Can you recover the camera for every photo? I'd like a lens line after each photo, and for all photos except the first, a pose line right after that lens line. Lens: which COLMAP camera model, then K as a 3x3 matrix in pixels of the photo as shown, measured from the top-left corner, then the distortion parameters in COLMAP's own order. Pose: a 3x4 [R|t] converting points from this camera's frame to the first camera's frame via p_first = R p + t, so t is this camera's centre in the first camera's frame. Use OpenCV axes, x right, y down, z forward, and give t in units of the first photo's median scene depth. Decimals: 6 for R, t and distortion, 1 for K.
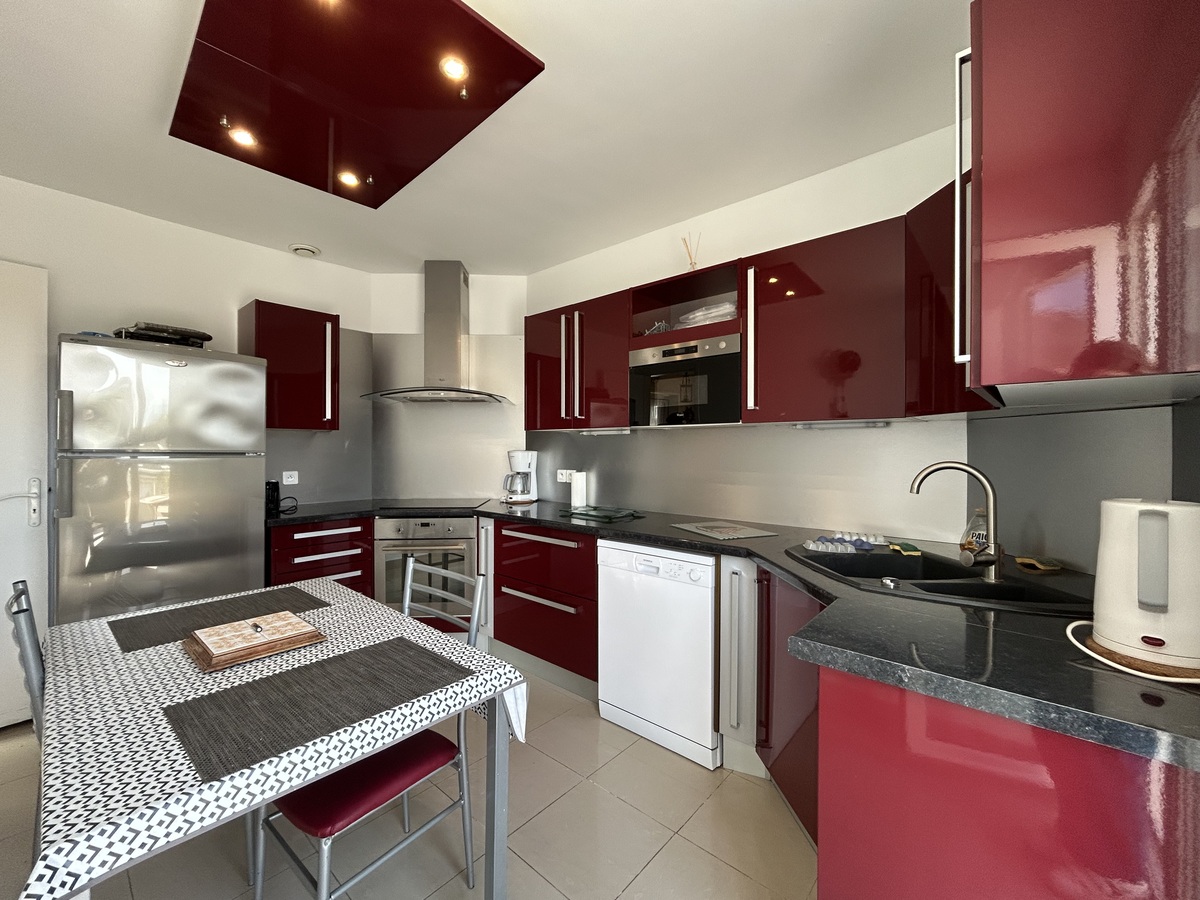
lens RADIAL K [[485.9, 0, 599.8], [0, 485.9, 446.1], [0, 0, 1]] dist [-0.002676, 0.000173]
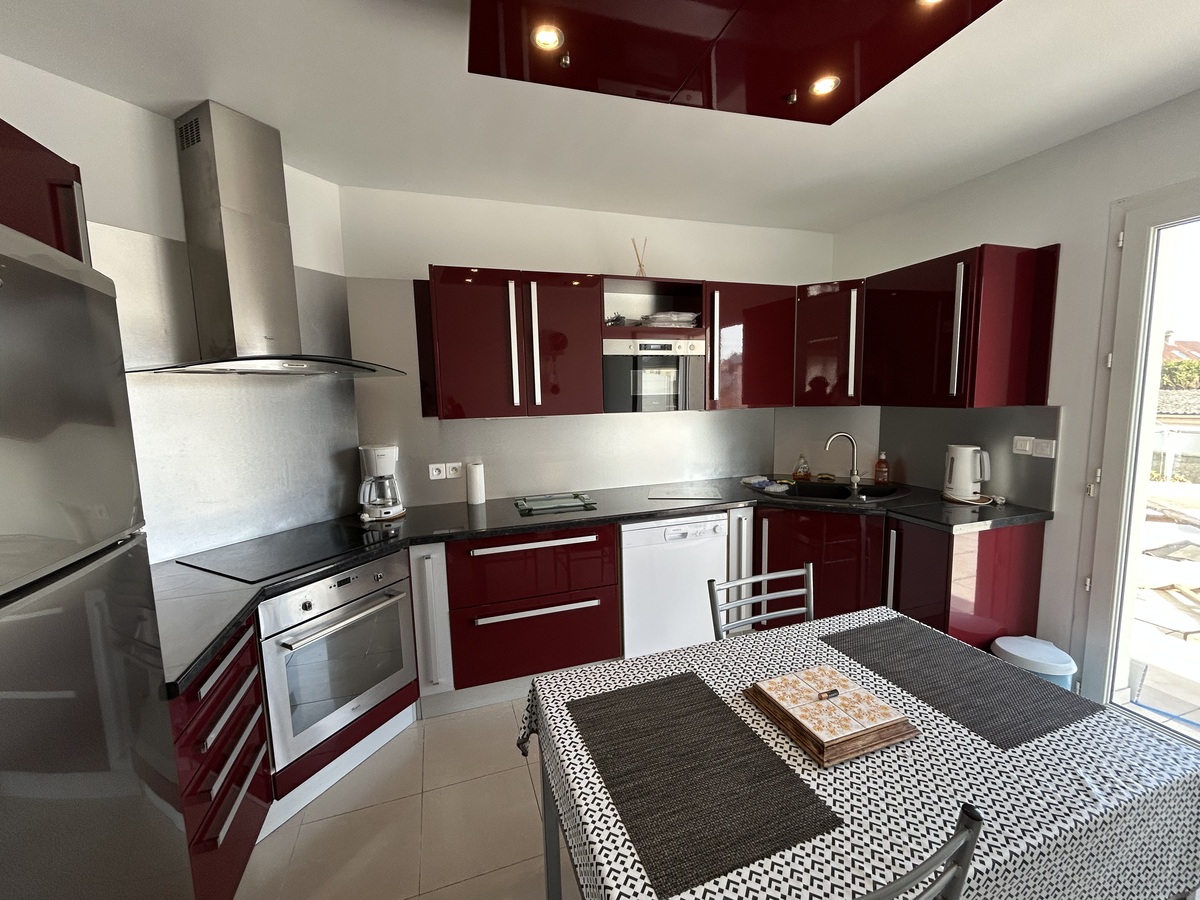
lens RADIAL K [[485.9, 0, 598.9], [0, 485.9, 449.9], [0, 0, 1]] dist [-0.002676, 0.000173]
pose [[0.509068, -0.119932, 0.852330, -0.764466], [0.022051, 0.991737, 0.126378, -0.086613], [-0.860444, -0.045540, 0.507506, 0.443526]]
